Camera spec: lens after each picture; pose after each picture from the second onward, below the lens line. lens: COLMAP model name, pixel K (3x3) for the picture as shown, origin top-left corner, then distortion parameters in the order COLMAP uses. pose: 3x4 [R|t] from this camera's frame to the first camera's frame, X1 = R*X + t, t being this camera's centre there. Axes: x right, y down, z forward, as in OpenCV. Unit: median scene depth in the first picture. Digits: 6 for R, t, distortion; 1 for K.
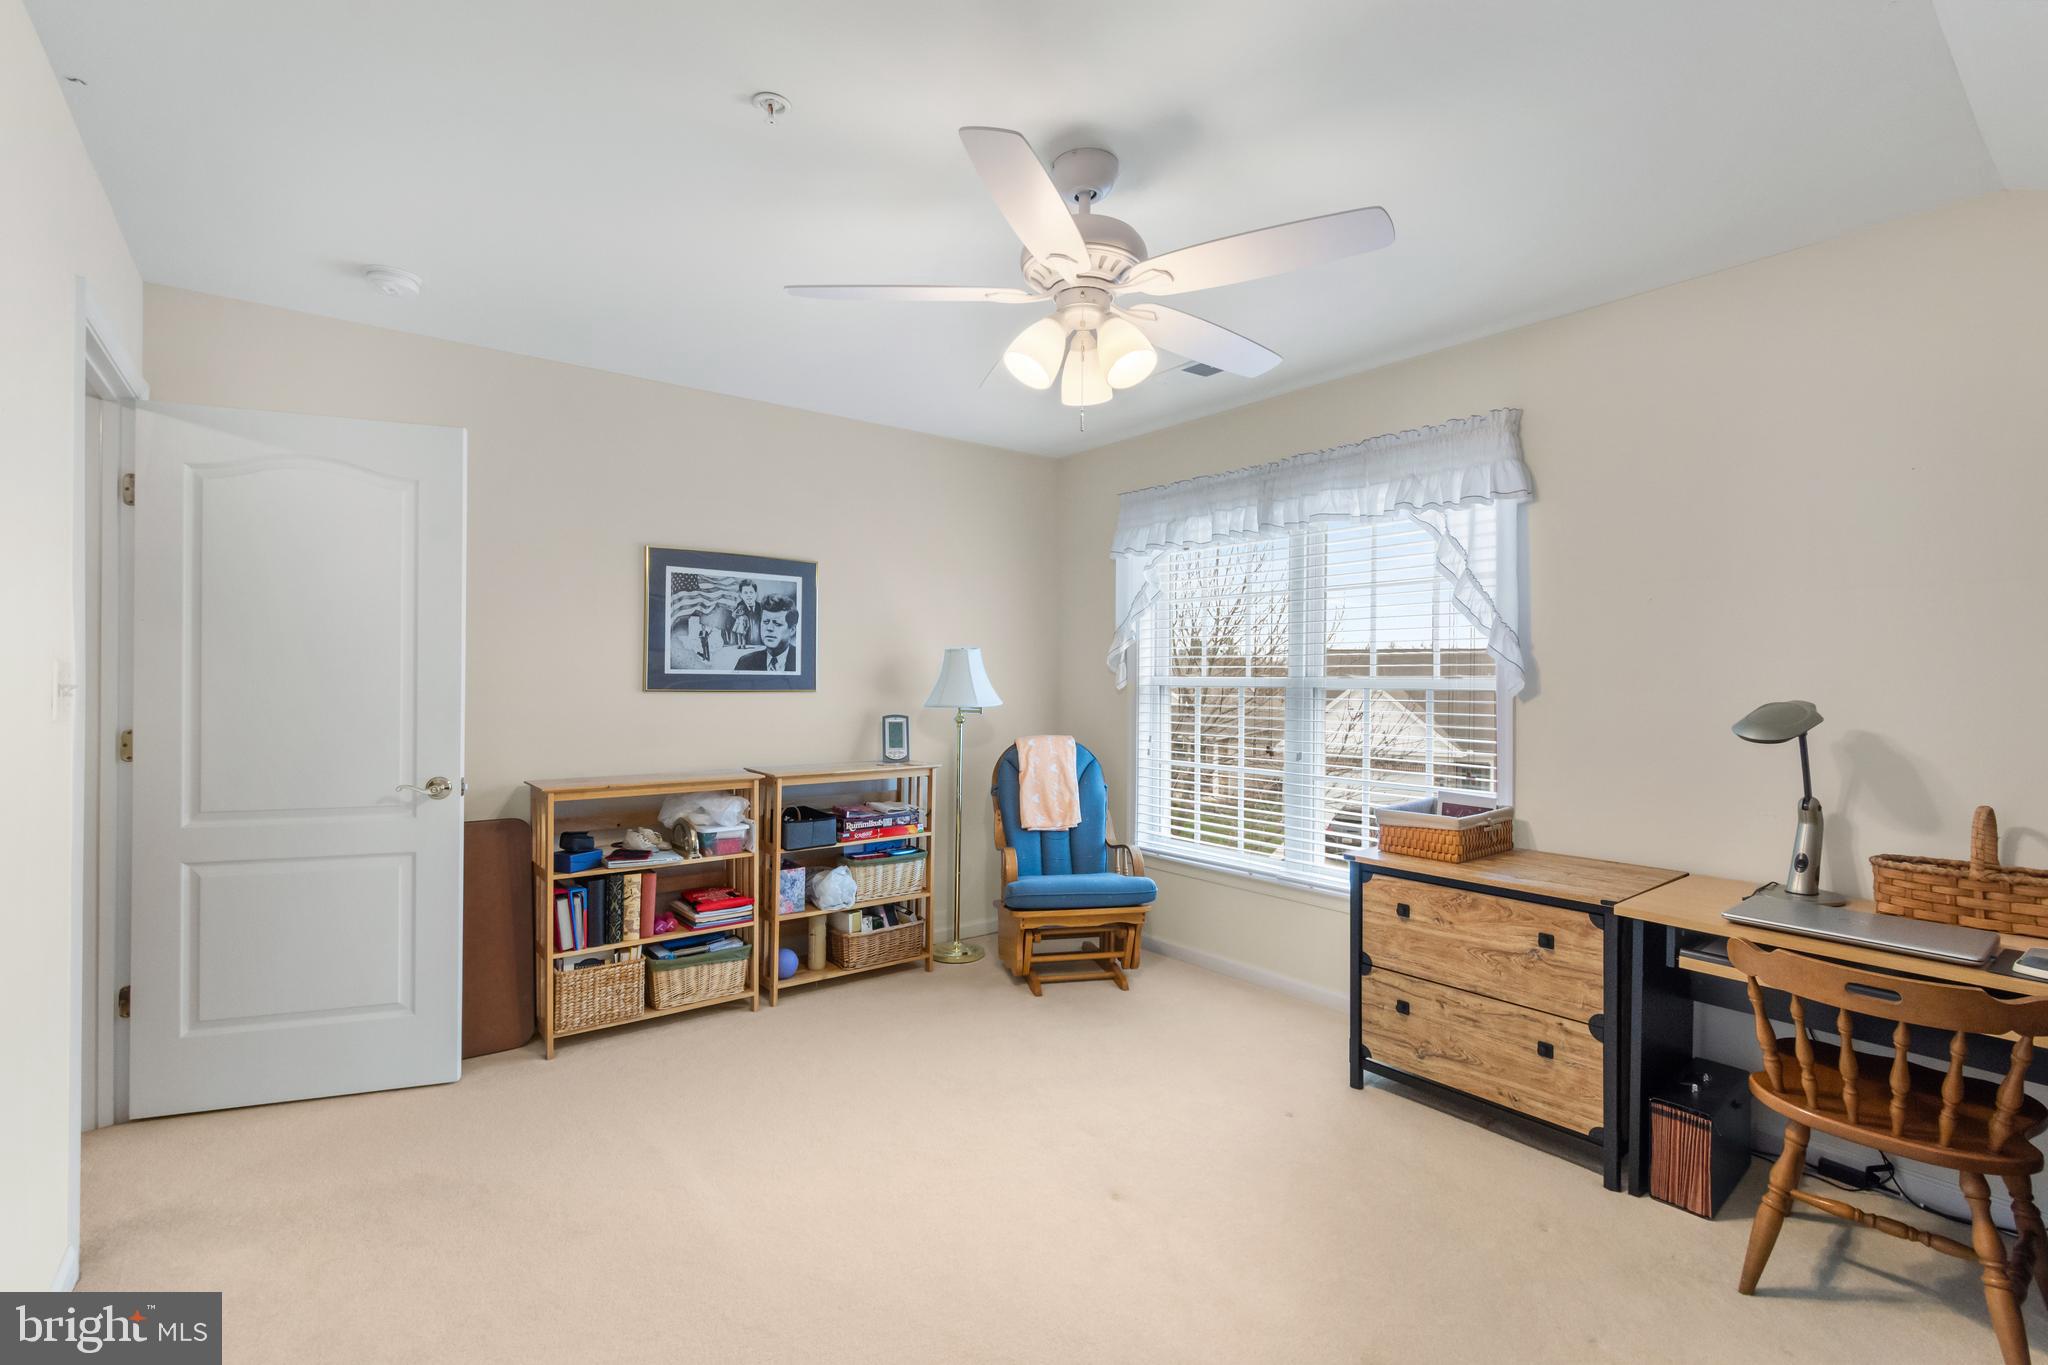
lens RADIAL K [[928.1, 0, 1028.6], [0, 928.1, 676.3], [0, 0, 1]] dist [0.001881, 0.000075]
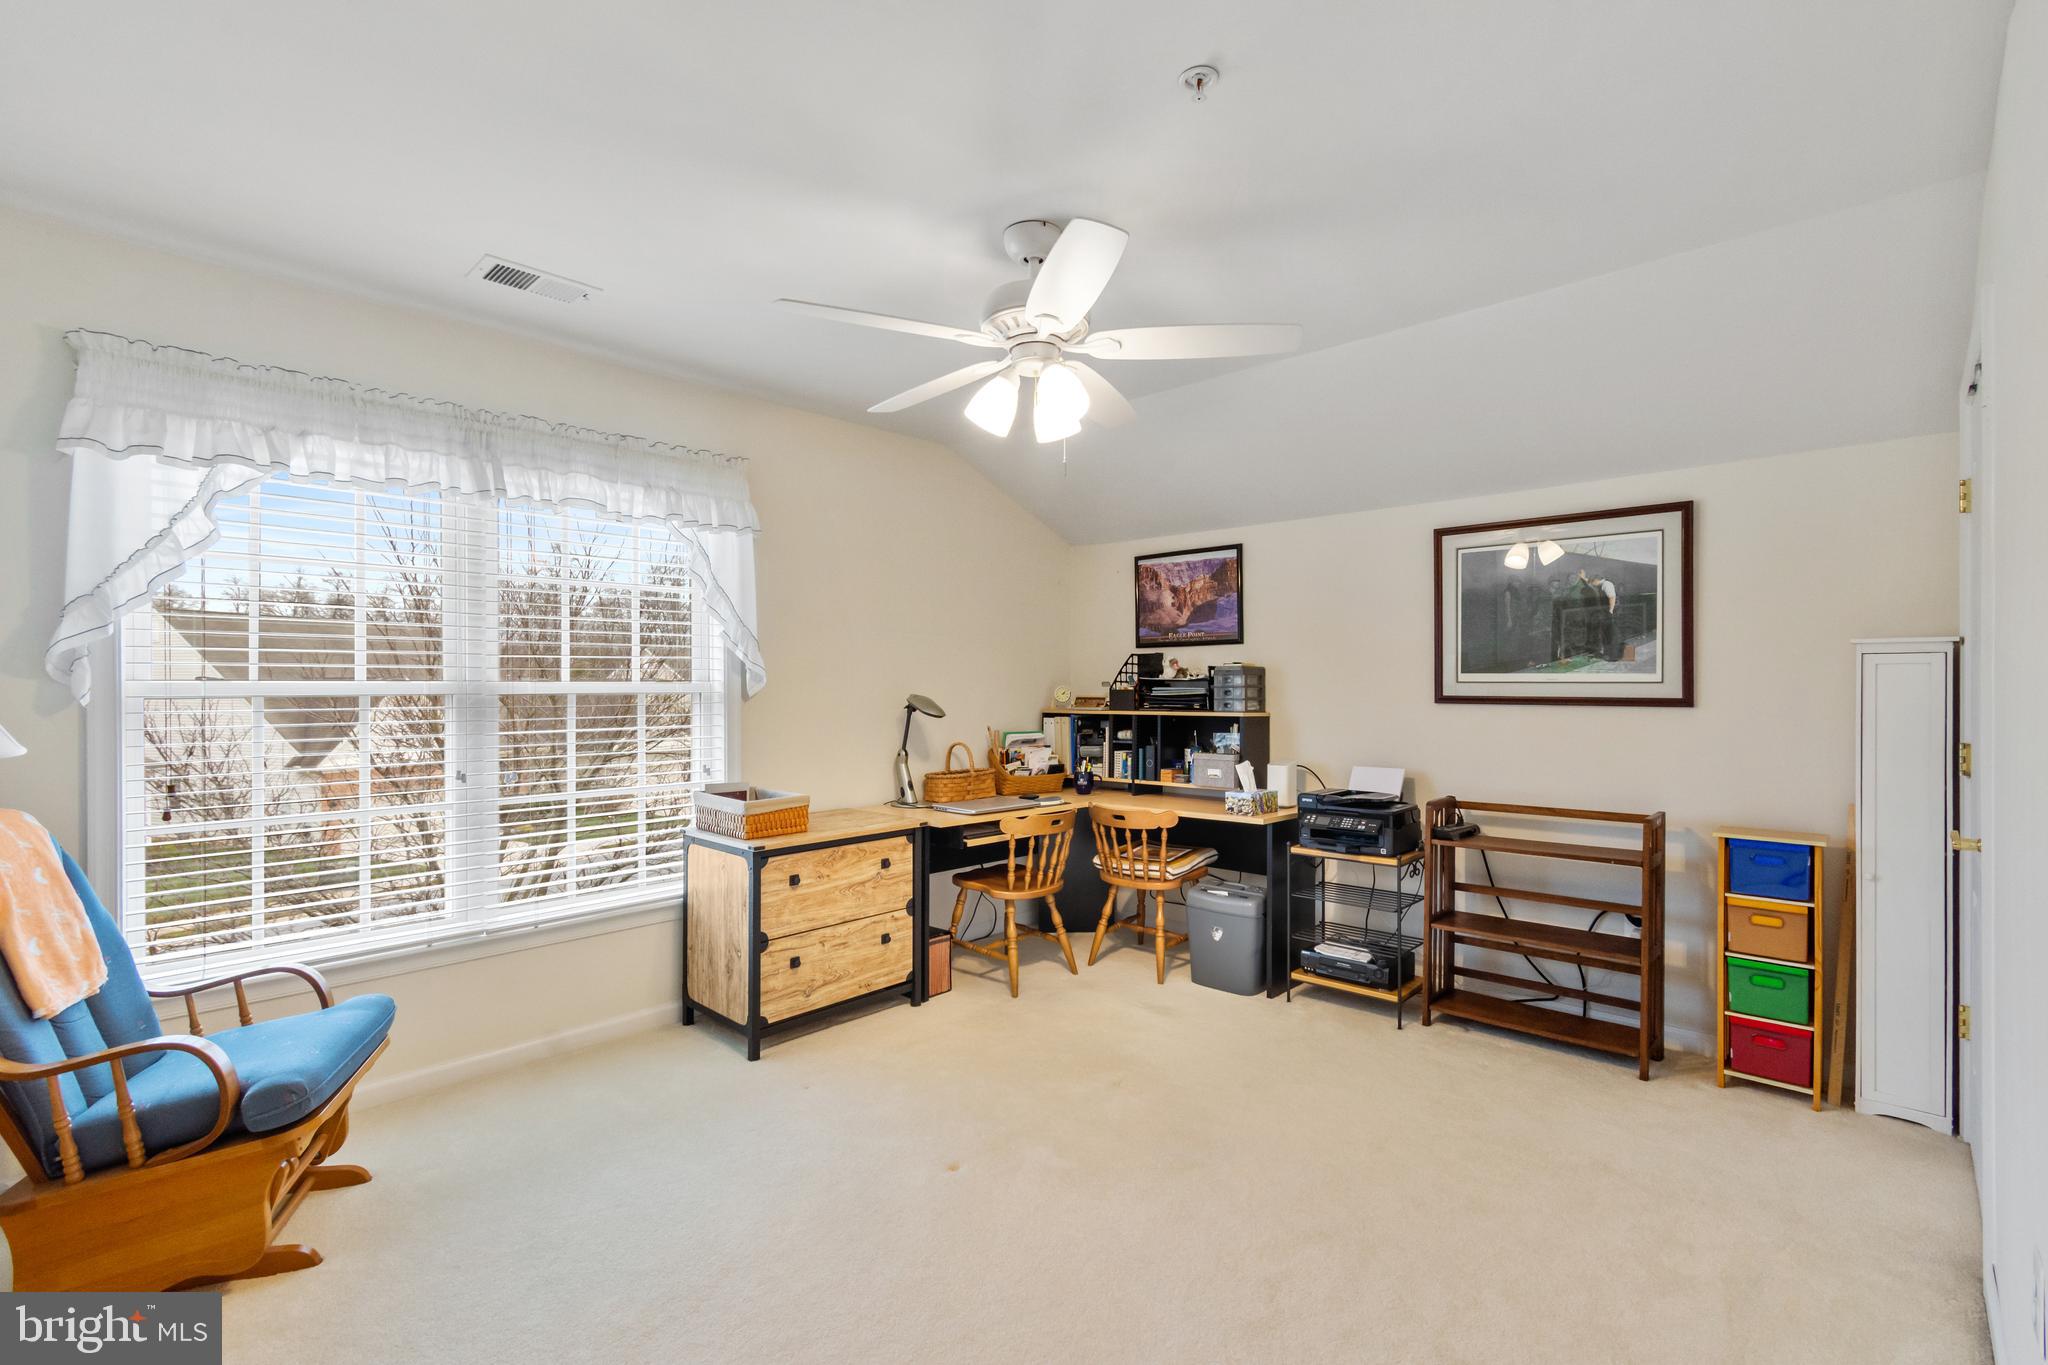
lens RADIAL K [[928.1, 0, 1029.5], [0, 928.1, 685.9], [0, 0, 1]] dist [0.001881, 0.000075]
pose [[-0.157595, -0.013939, 0.987405, -0.831298], [-0.004624, 0.999900, 0.013377, -0.011263], [-0.987493, -0.002458, -0.157644, 0.928451]]
